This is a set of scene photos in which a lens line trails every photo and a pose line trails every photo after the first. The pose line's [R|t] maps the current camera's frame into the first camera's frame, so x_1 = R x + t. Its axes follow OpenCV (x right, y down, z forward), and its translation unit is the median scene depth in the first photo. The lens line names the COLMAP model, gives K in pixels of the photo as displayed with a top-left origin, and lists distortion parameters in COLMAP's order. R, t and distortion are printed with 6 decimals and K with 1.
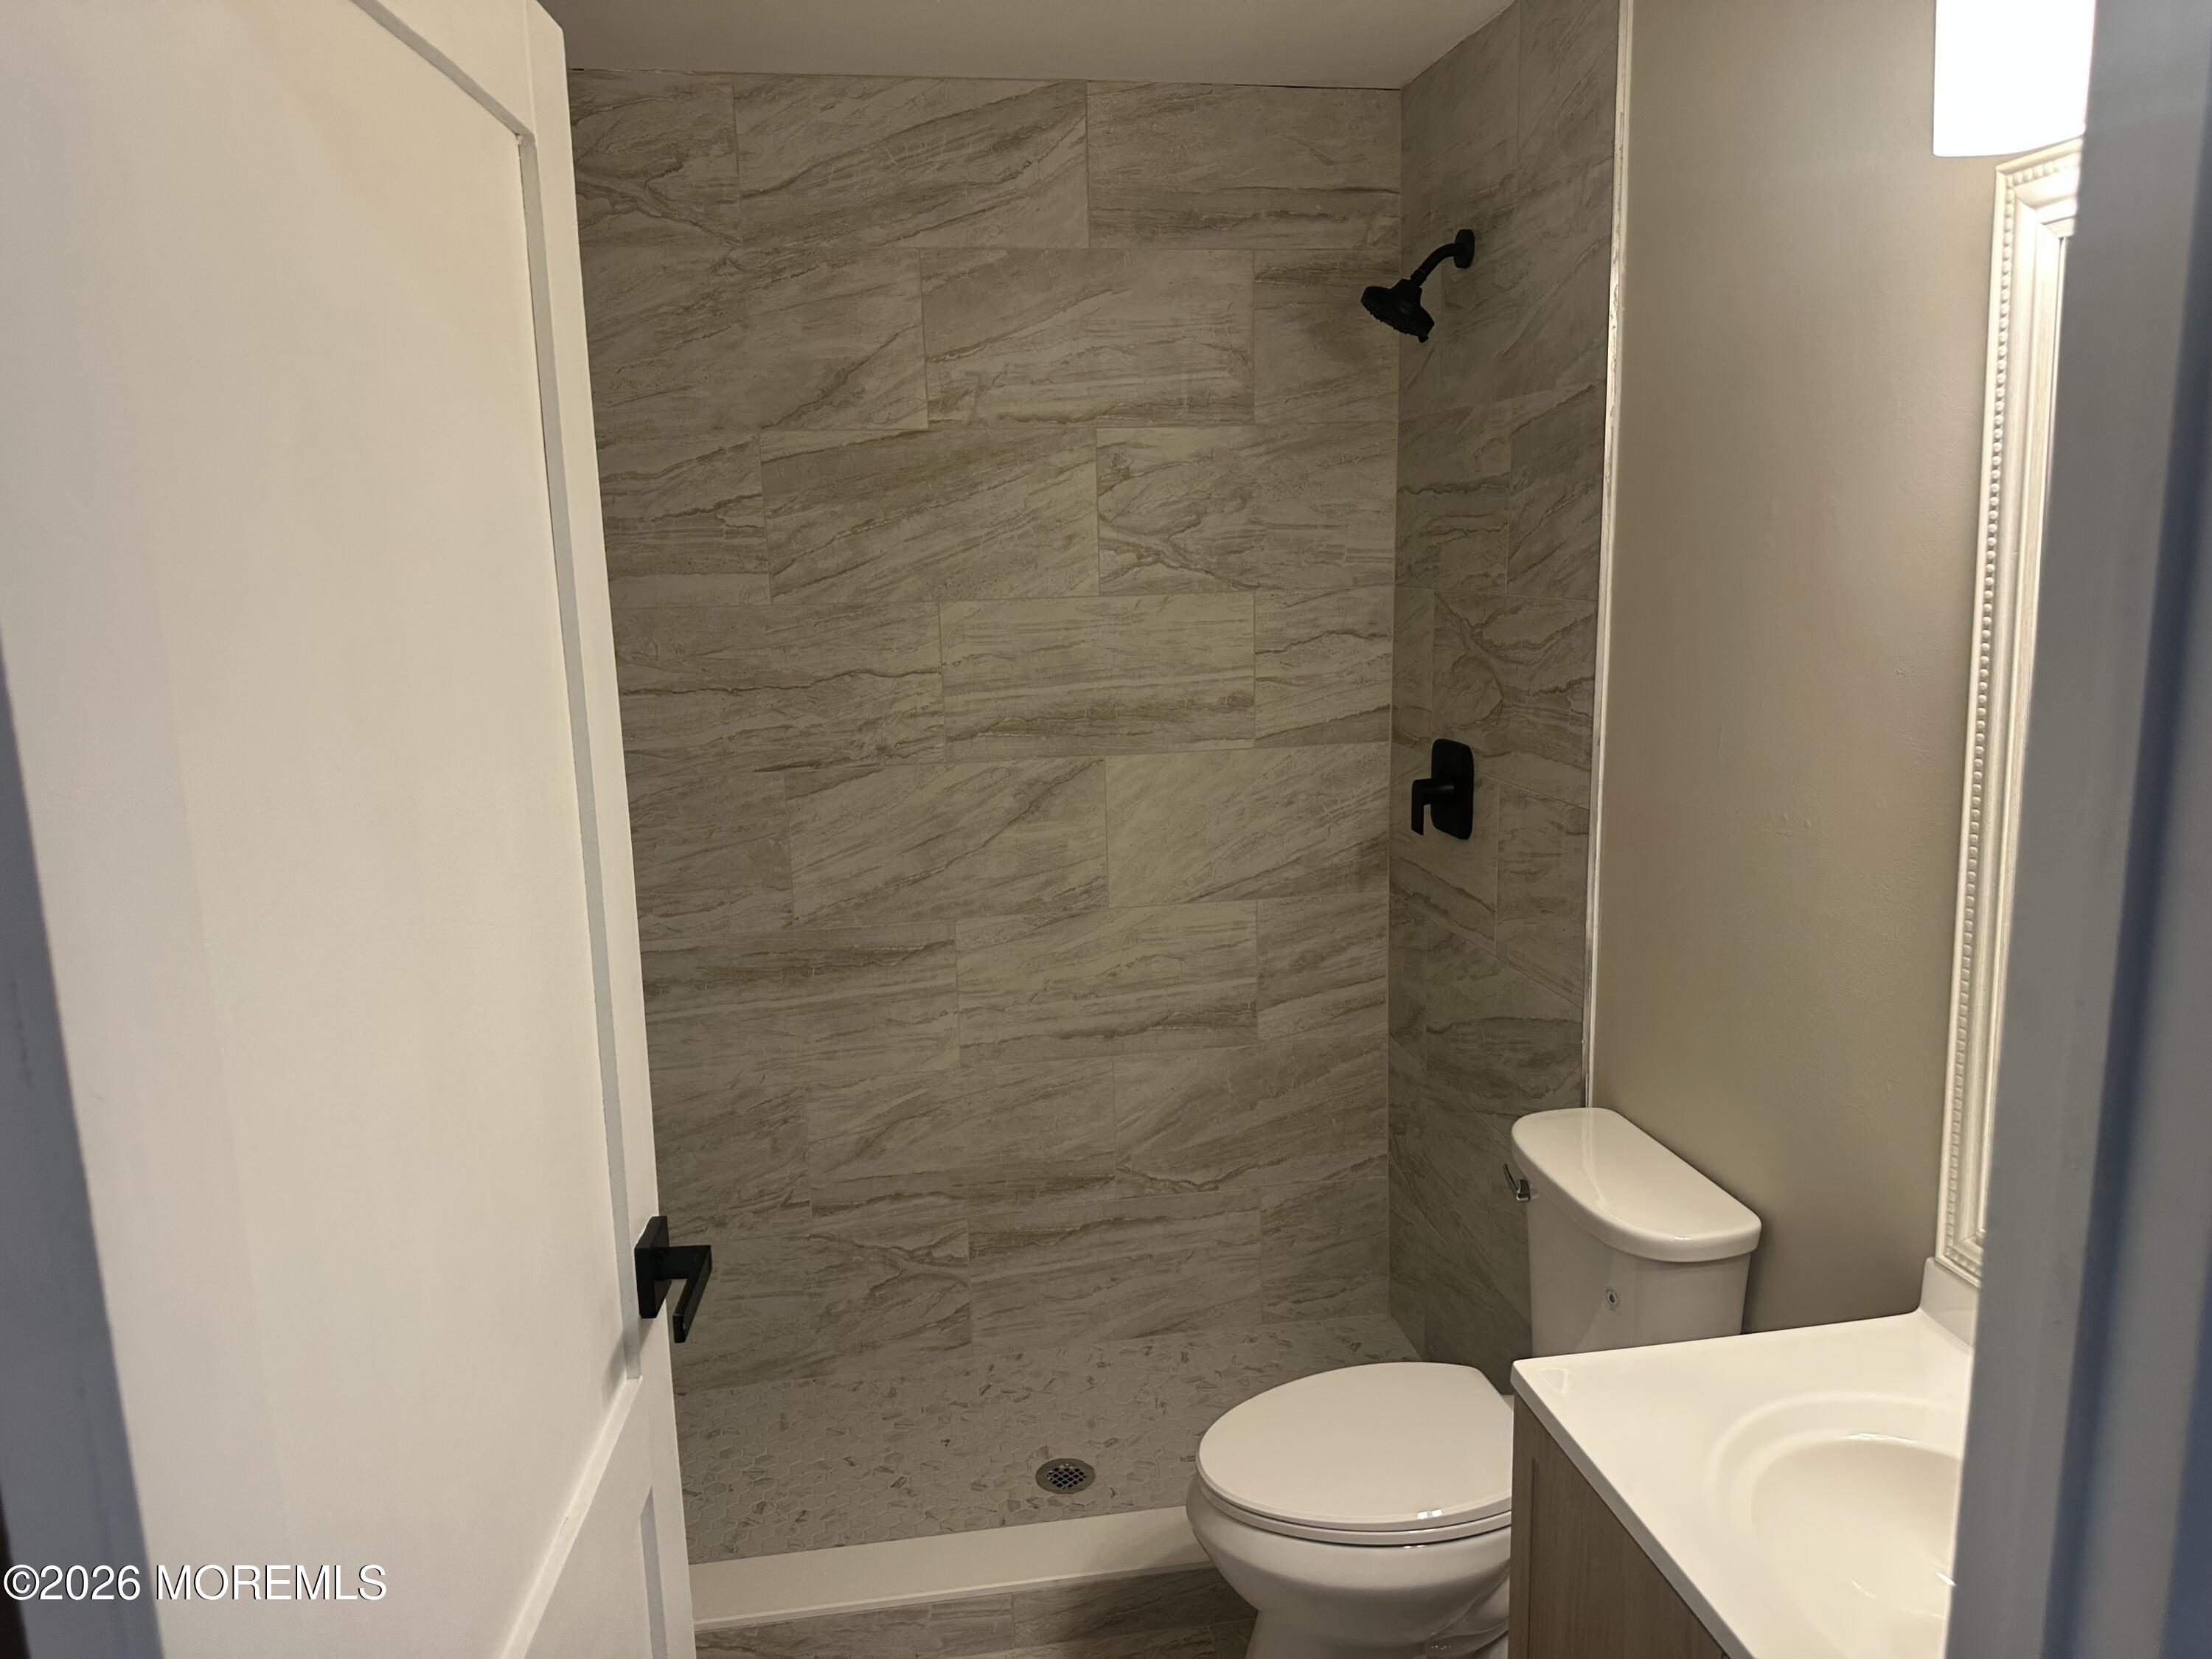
lens RADIAL K [[1561.0, 0, 1093.6], [0, 1561.0, 836.5], [0, 0, 1]] dist [0.094501, -0.121759]
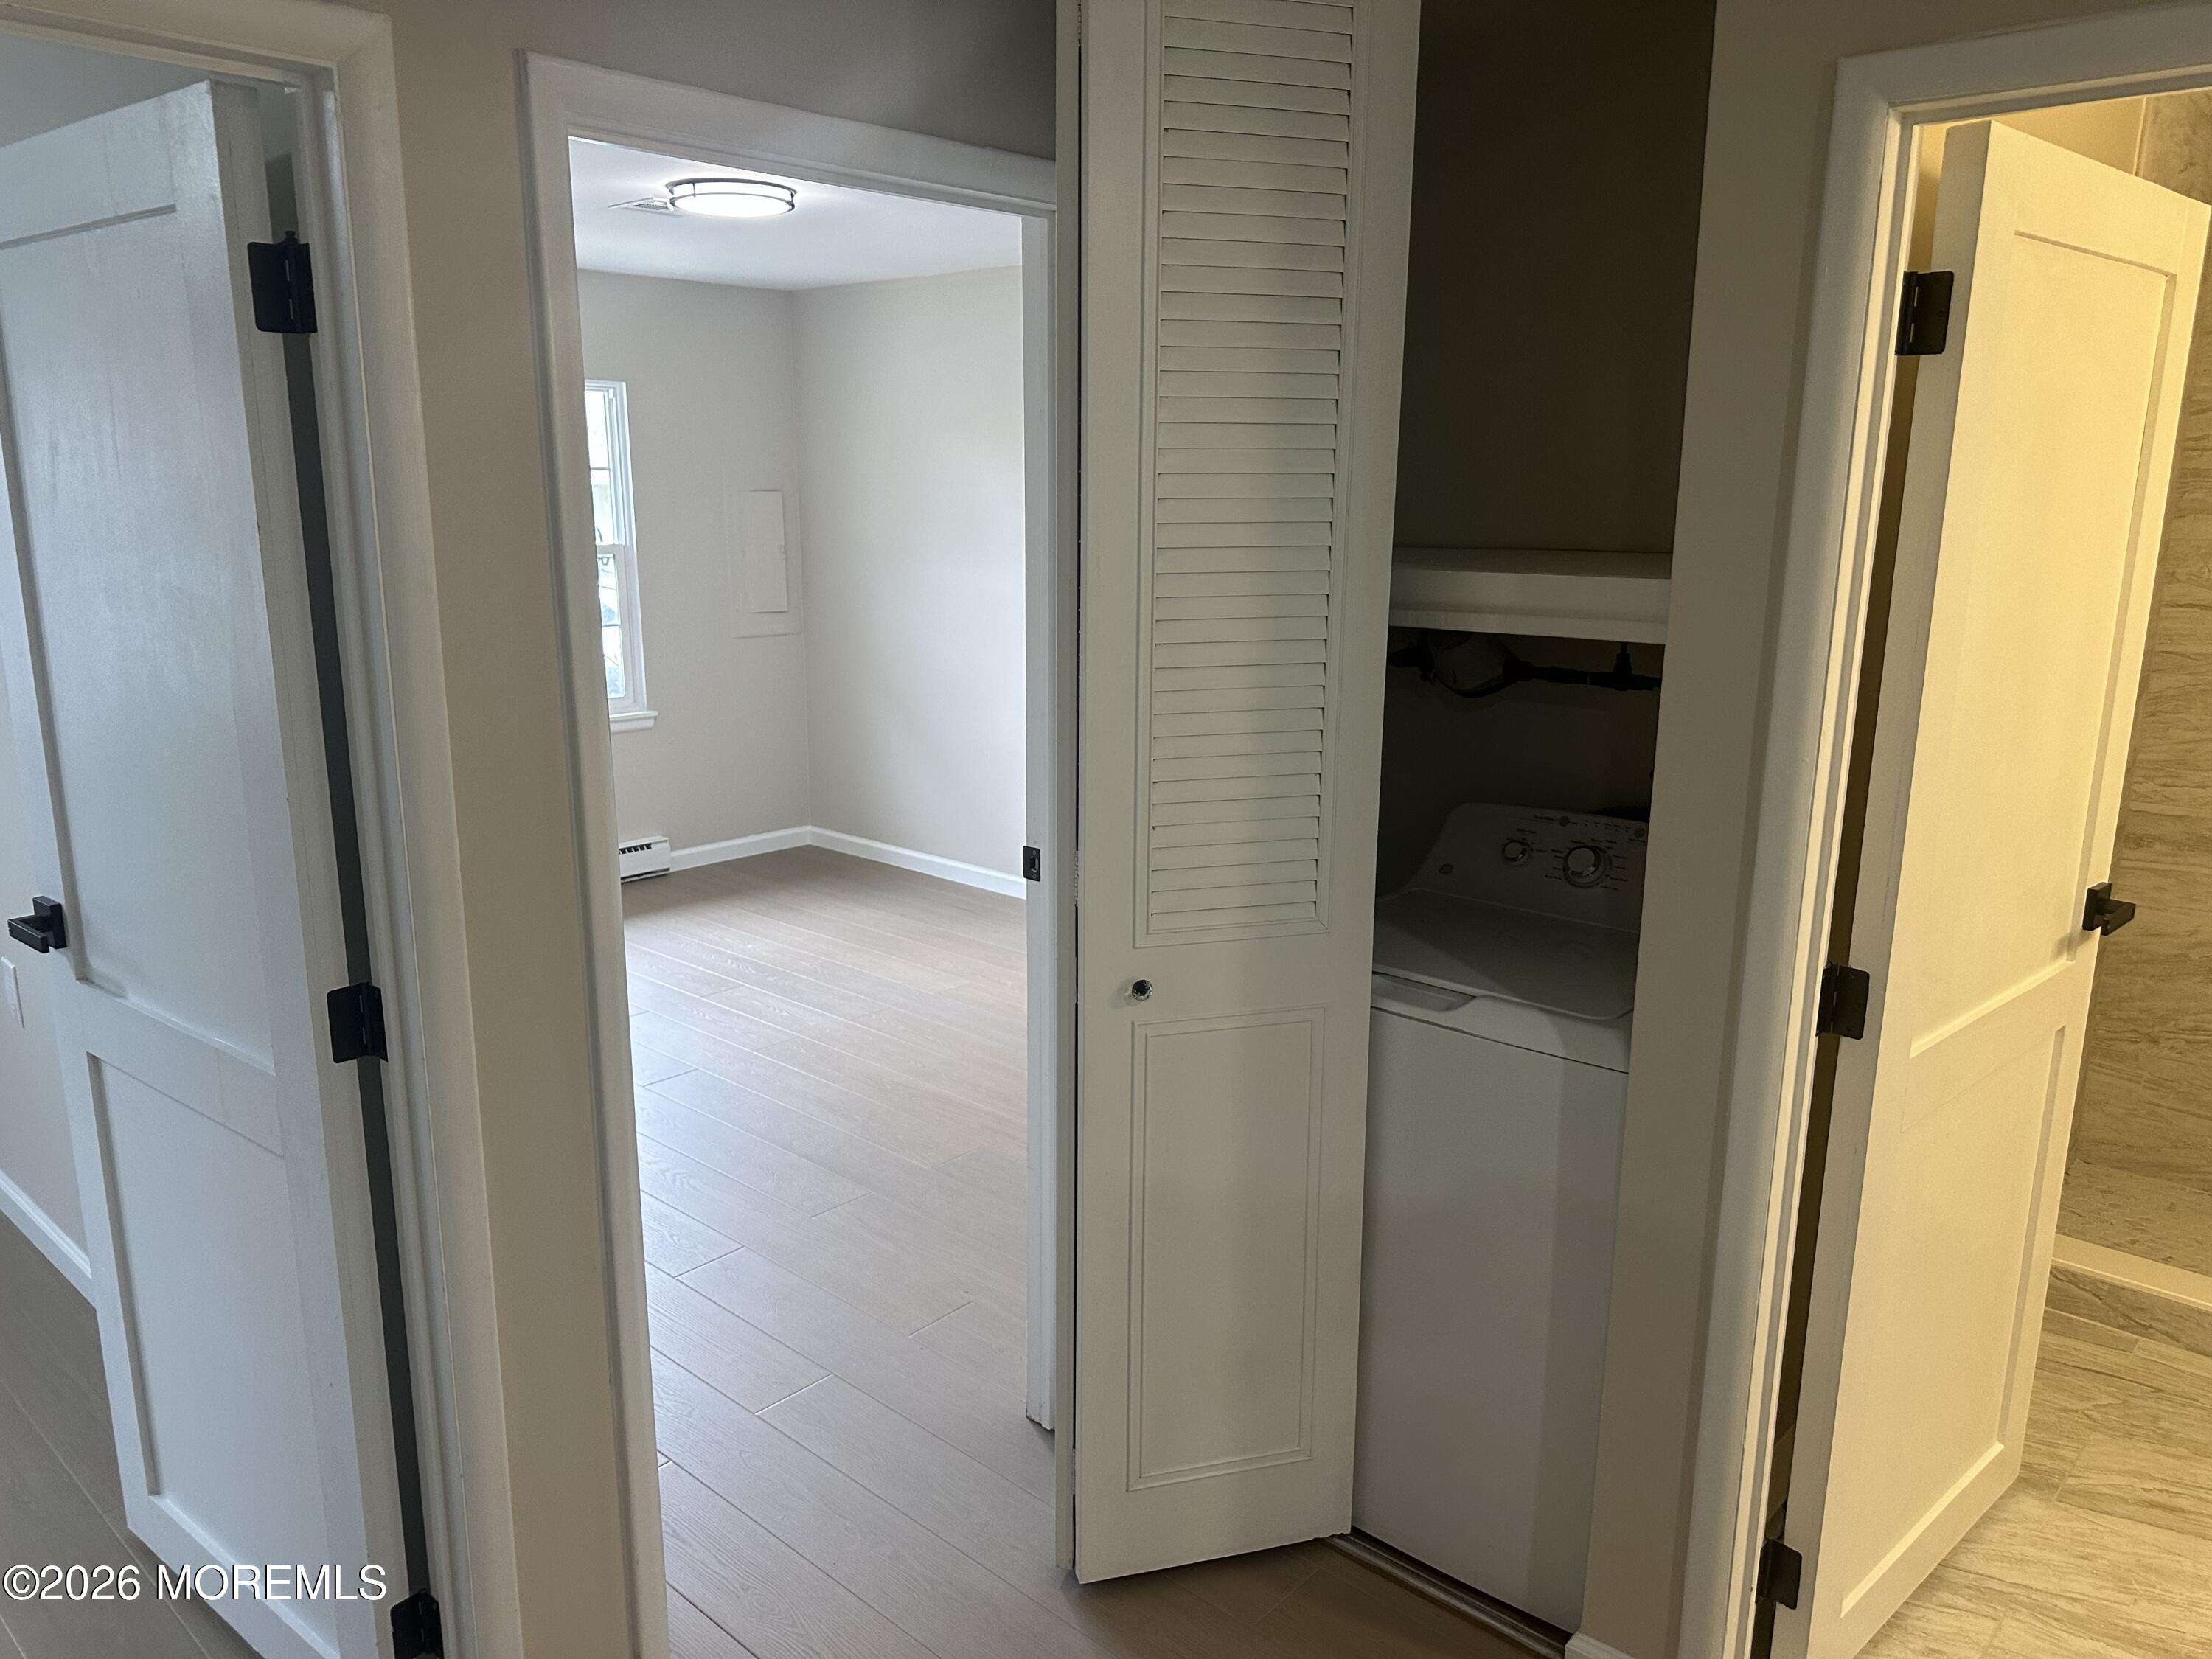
lens RADIAL K [[1561.0, 0, 1111.3], [0, 1561.0, 837.4], [0, 0, 1]] dist [0.094501, -0.121759]
pose [[0.626696, 0.205614, -0.751648, 0.165445], [-0.170737, 0.977355, 0.125002, 0.075978], [0.760329, 0.049996, 0.647611, -0.468863]]
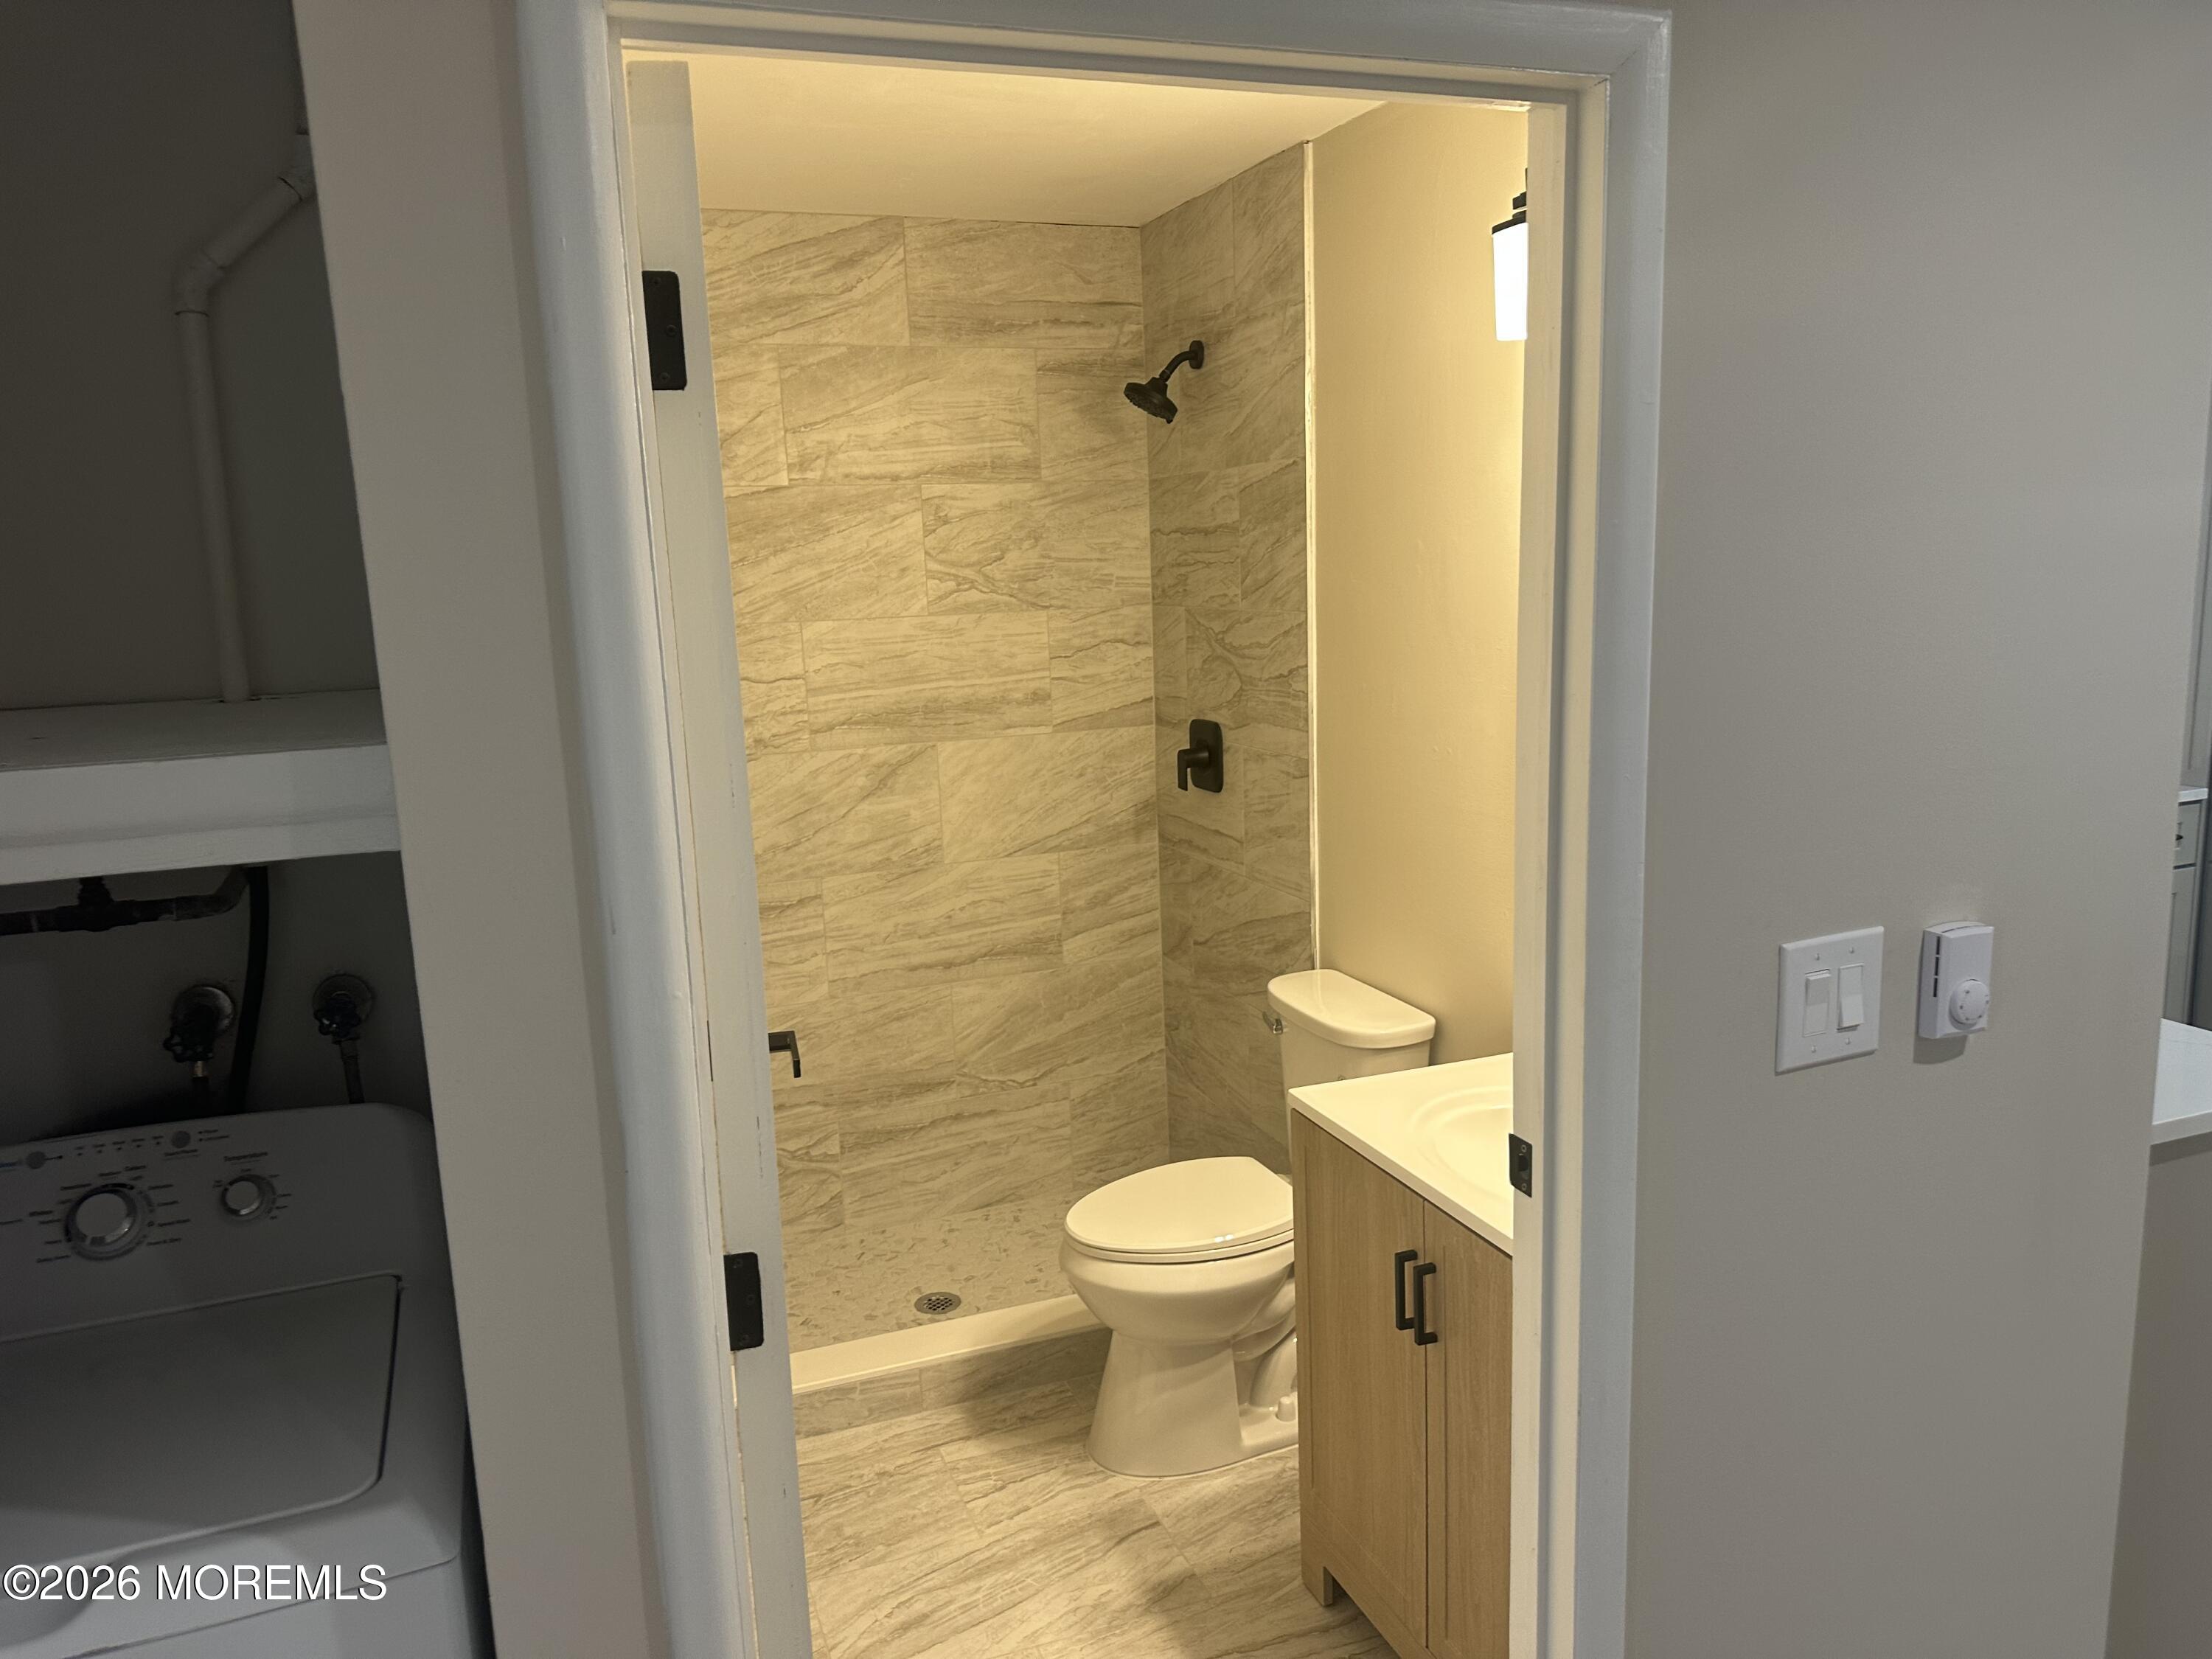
lens RADIAL K [[1561.0, 0, 1094.8], [0, 1561.0, 841.5], [0, 0, 1]] dist [0.094501, -0.121759]
pose [[0.981156, -0.045638, 0.187749, -0.112047], [0.048340, 0.998783, -0.009835, 0.048723], [-0.187071, 0.018725, 0.982168, -0.272378]]
